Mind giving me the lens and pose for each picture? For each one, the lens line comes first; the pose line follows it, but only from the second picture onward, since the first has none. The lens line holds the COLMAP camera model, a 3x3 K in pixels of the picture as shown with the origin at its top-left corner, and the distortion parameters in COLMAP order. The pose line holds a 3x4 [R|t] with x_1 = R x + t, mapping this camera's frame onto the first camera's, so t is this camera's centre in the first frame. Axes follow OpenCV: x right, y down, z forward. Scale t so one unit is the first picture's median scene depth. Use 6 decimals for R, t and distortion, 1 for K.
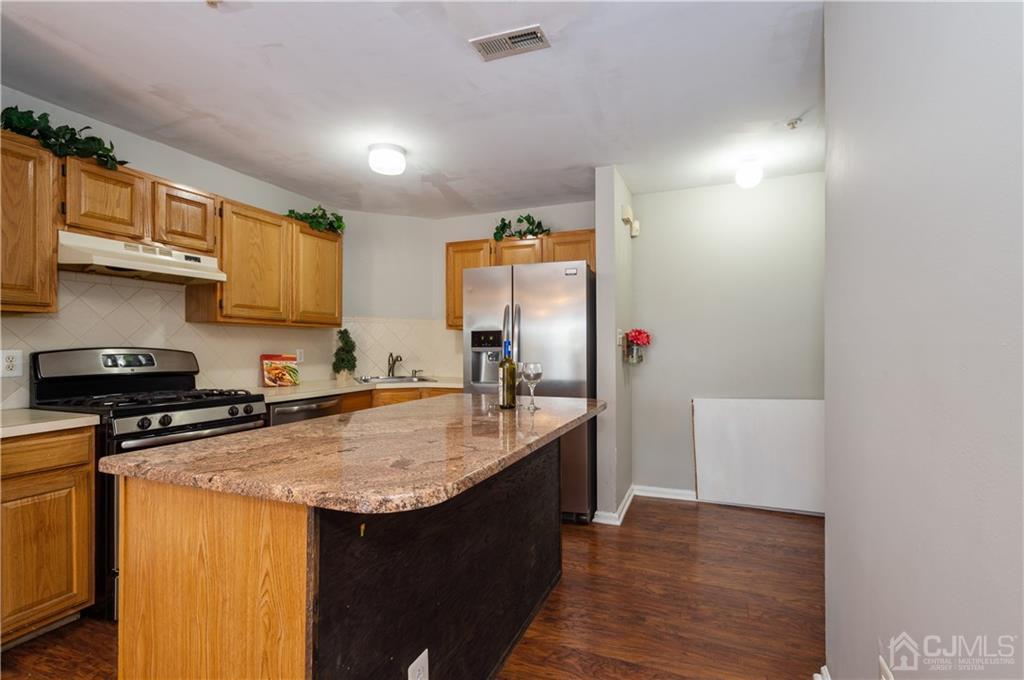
lens RADIAL K [[481.5, 0, 514.2], [0, 481.5, 340.4], [0, 0, 1]] dist [0.010134, -0.002689]
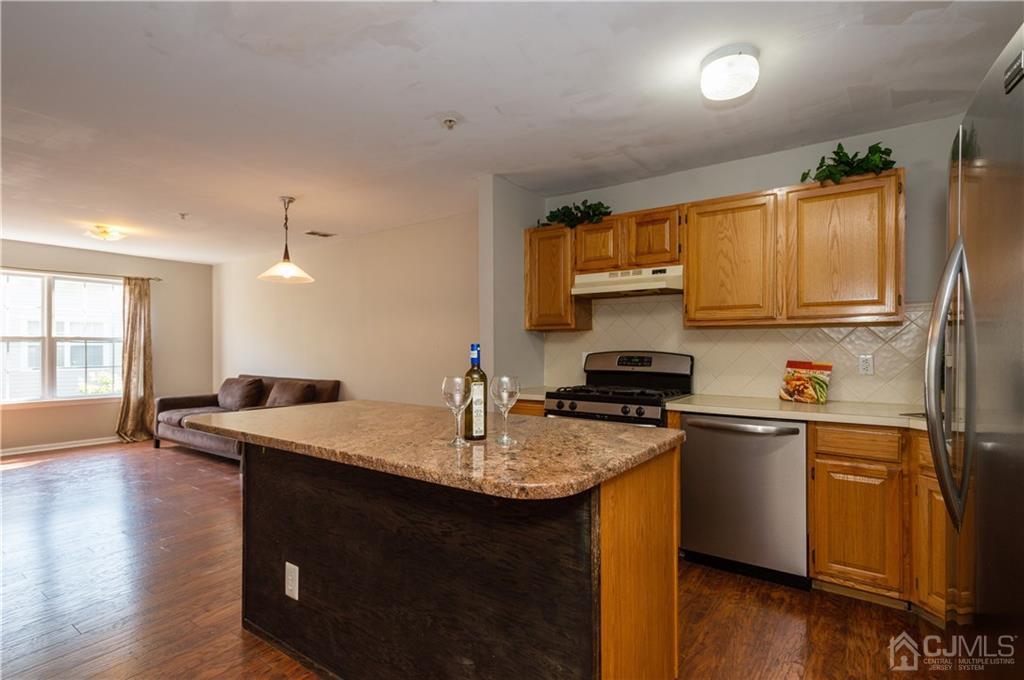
lens RADIAL K [[481.5, 0, 509.6], [0, 481.5, 346.8], [0, 0, 1]] dist [0.010134, -0.002689]
pose [[-0.217746, -0.003017, -0.976001, 0.390976], [0.010051, 0.999935, -0.005334, 0.005193], [0.975954, -0.010971, -0.217701, 0.719853]]
